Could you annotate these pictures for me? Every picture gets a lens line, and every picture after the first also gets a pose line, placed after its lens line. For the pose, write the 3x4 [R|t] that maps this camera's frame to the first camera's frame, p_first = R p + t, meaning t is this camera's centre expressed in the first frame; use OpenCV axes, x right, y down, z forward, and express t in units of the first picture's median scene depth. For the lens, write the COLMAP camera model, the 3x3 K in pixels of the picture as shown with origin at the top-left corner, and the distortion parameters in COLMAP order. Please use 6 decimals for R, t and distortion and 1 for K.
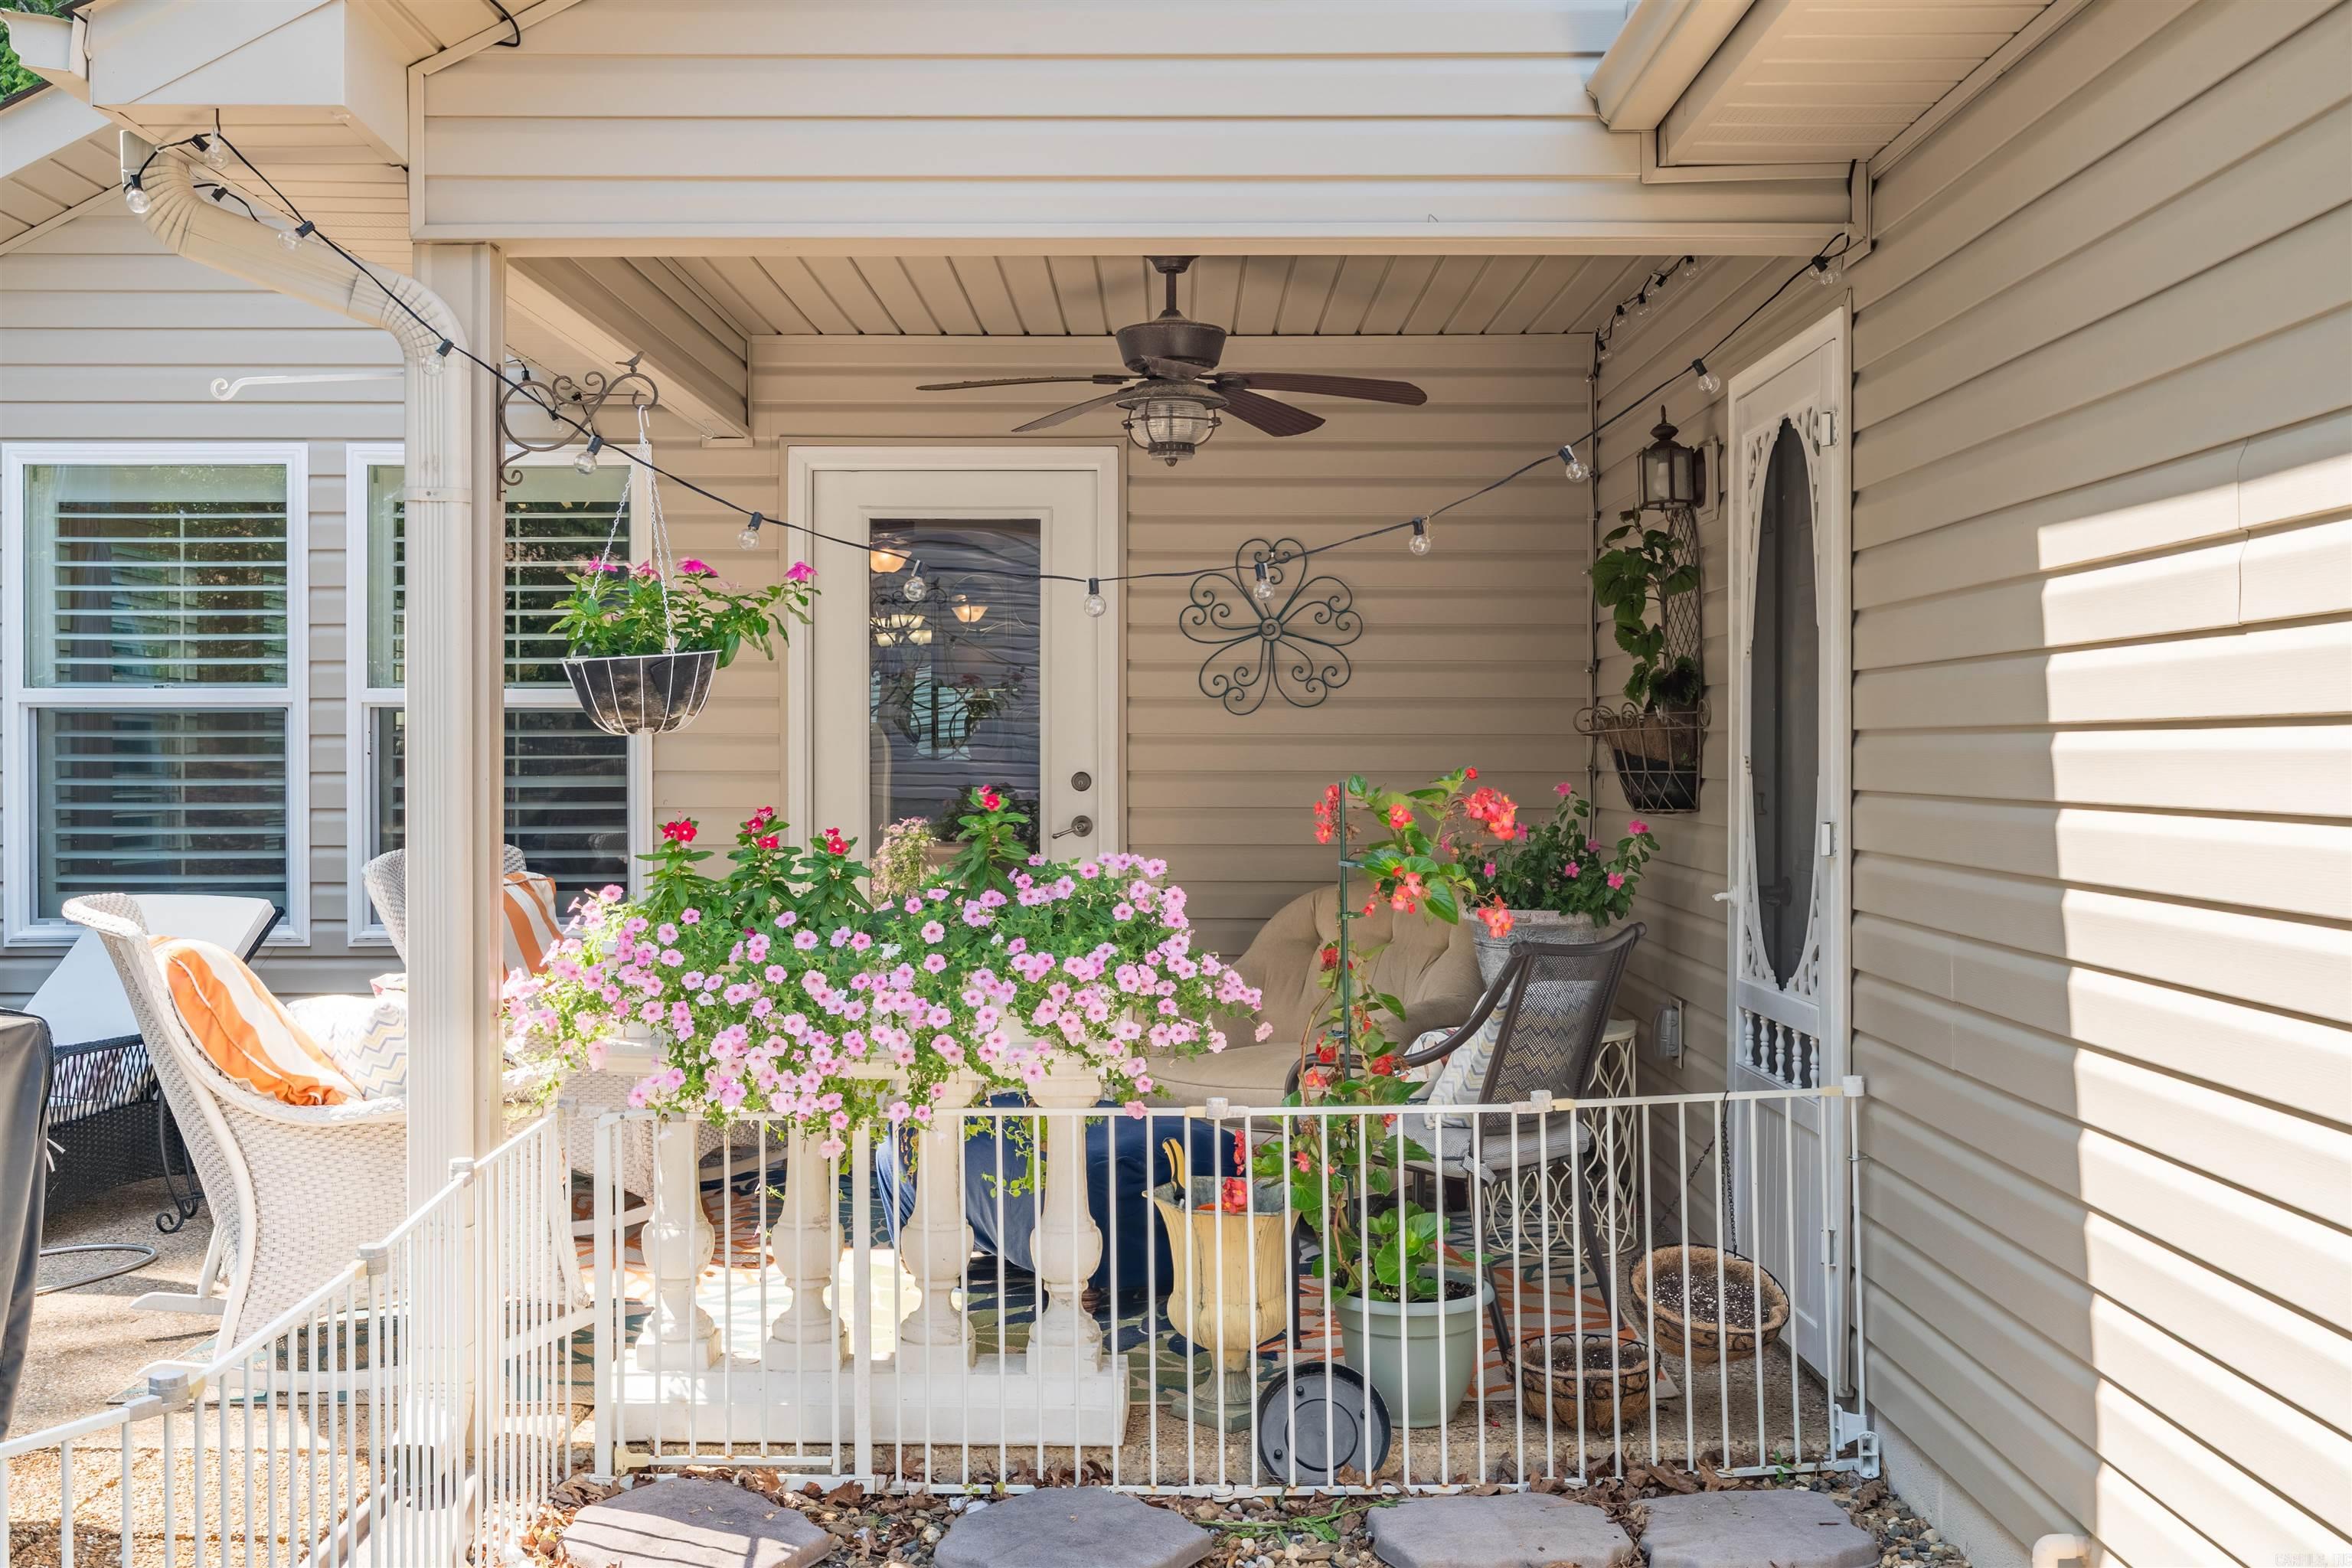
lens RADIAL K [[2314.3, 0, 1179.8], [0, 2314.3, 791.0], [0, 0, 1]] dist [0.002765, 0.006690]
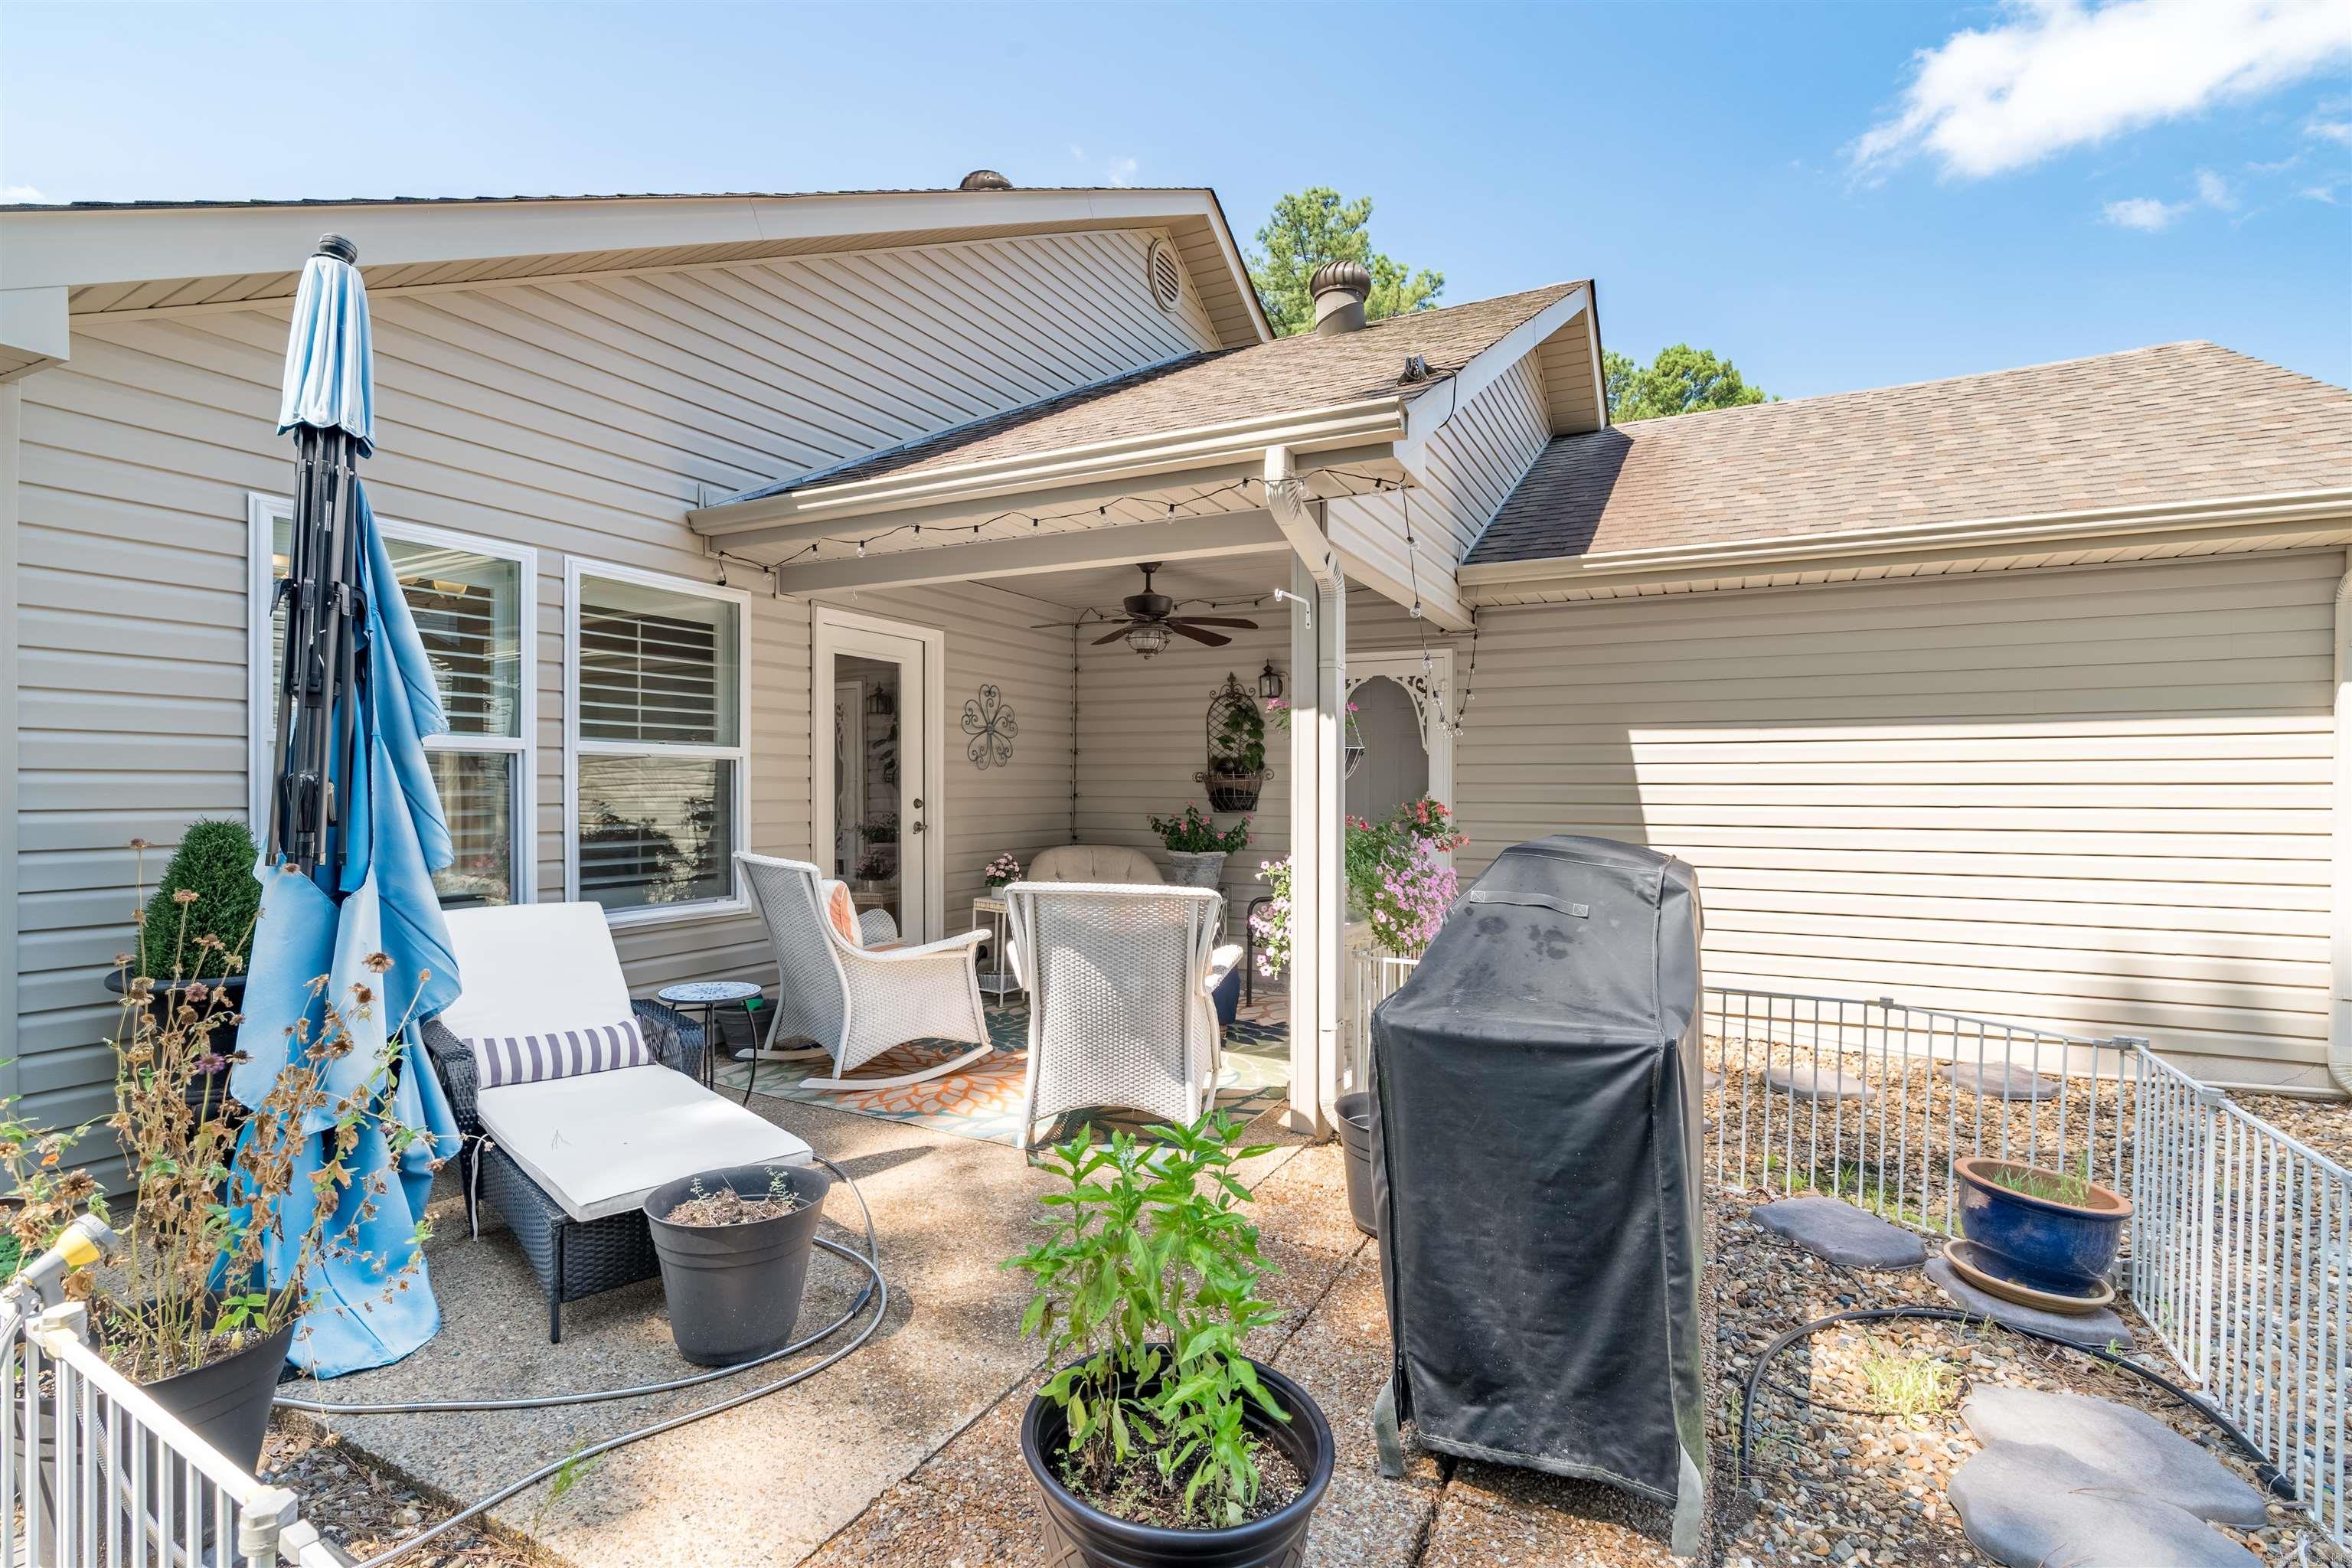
lens RADIAL K [[1097.6, 0, 1161.3], [0, 1097.6, 807.3], [0, 0, 1]] dist [0.000583, 0.000110]
pose [[0.465181, -0.014920, 0.885090, -1.059645], [0.011936, 0.999873, 0.010582, -0.012035], [-0.885135, 0.005641, 0.465299, 0.573525]]
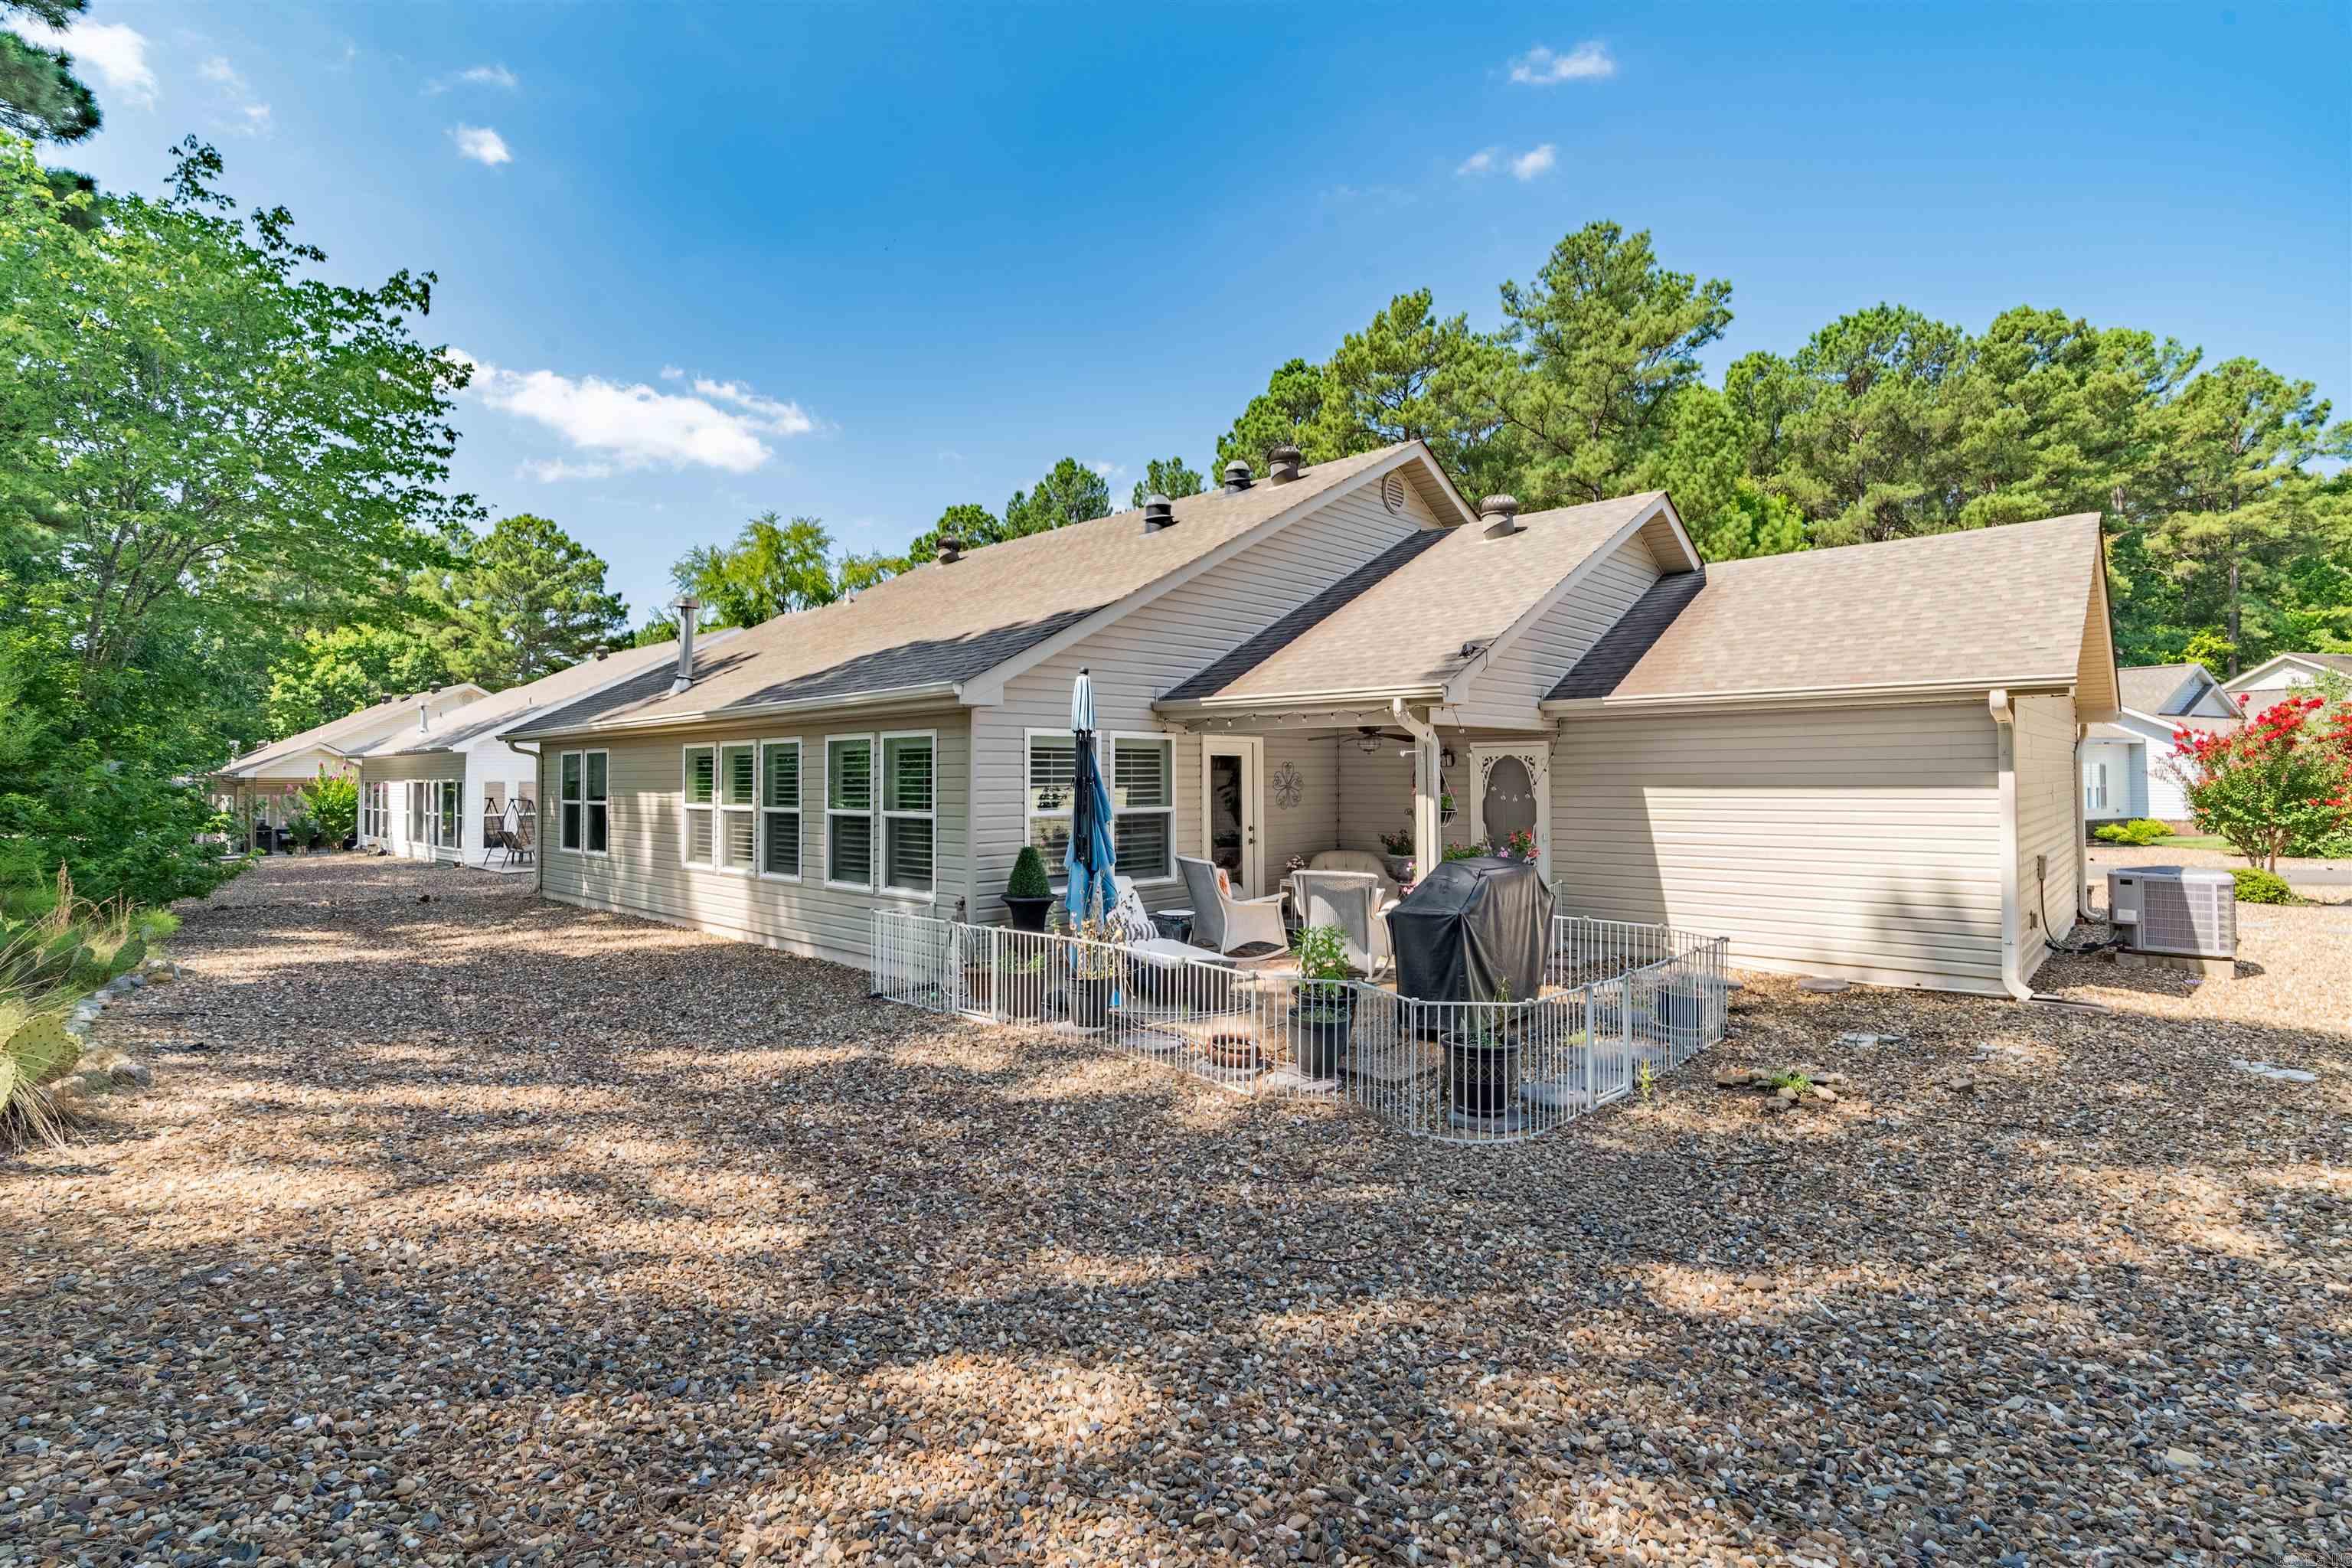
lens RADIAL K [[1098.5, 0, 1171.7], [0, 1098.5, 749.5], [0, 0, 1]] dist [-0.030965, -0.000014]
pose [[0.683380, 0.016834, 0.729869, -1.958912], [0.016846, 0.999104, -0.038816, -0.090512], [-0.729869, 0.038822, 0.682484, -0.120616]]
